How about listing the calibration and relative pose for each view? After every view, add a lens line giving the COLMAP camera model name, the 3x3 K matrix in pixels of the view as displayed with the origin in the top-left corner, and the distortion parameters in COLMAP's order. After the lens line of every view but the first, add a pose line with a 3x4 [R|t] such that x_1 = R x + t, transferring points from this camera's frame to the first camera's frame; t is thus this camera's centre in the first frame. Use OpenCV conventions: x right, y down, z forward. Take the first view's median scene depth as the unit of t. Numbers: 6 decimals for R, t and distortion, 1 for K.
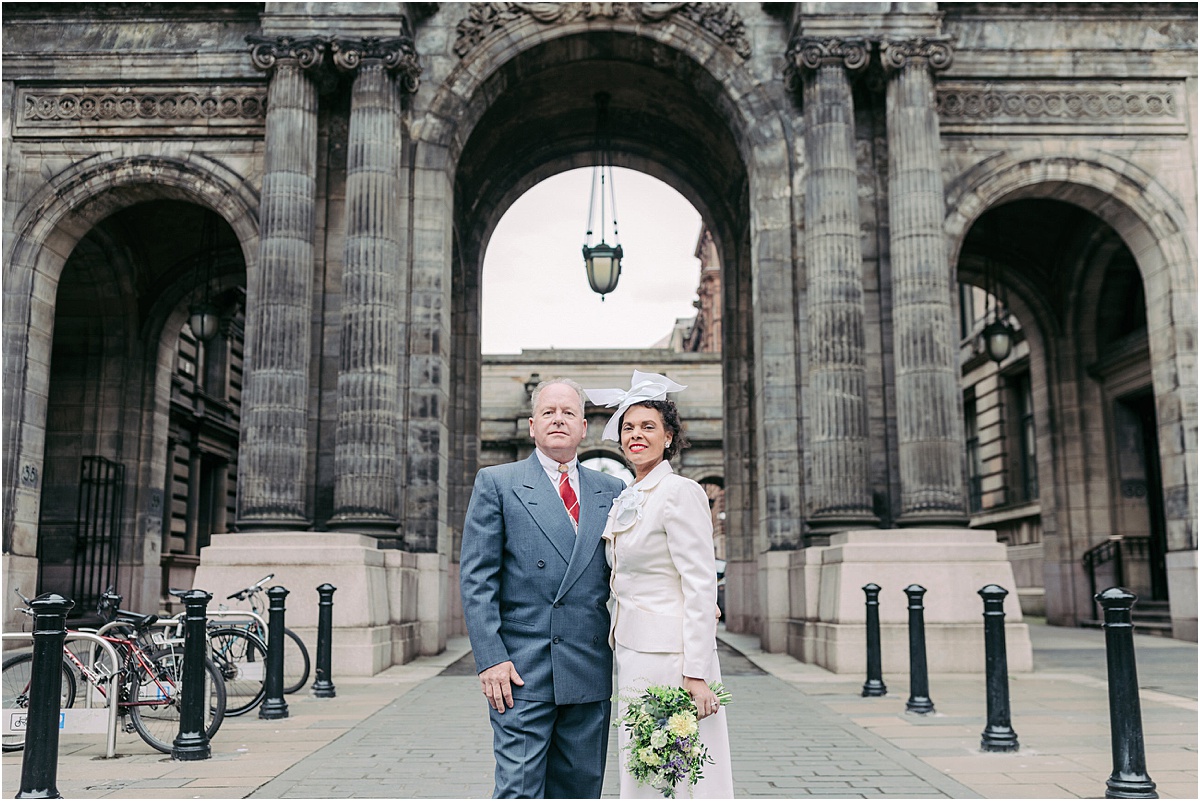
lens RADIAL K [[1195.2, 0, 601.6], [0, 1195.2, 383.6], [0, 0, 1]] dist [0.013067, -0.013684]
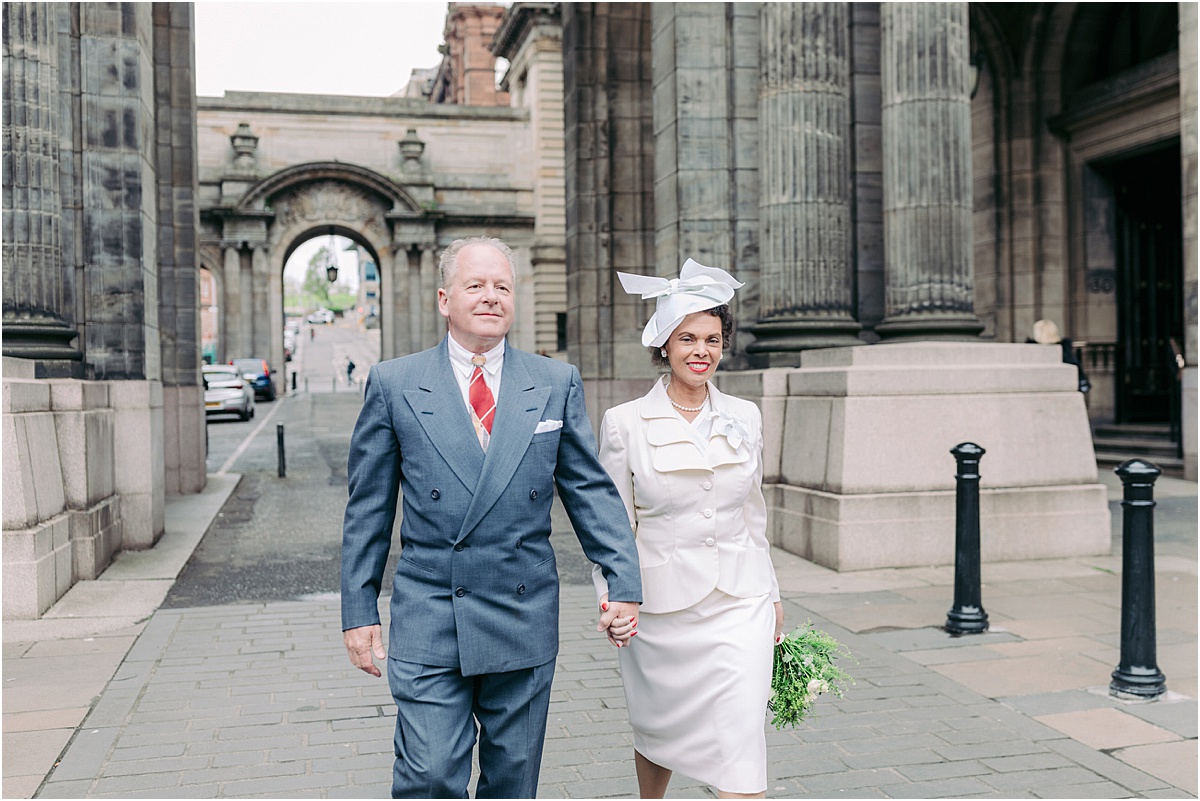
lens RADIAL K [[1195.2, 0, 601.6], [0, 1195.2, 383.6], [0, 0, 1]] dist [0.013067, -0.013684]
pose [[0.966154, -0.012817, 0.257648, -0.073277], [-0.033035, 0.984395, 0.172847, 0.034093], [-0.255843, -0.175508, 0.950653, 0.384342]]
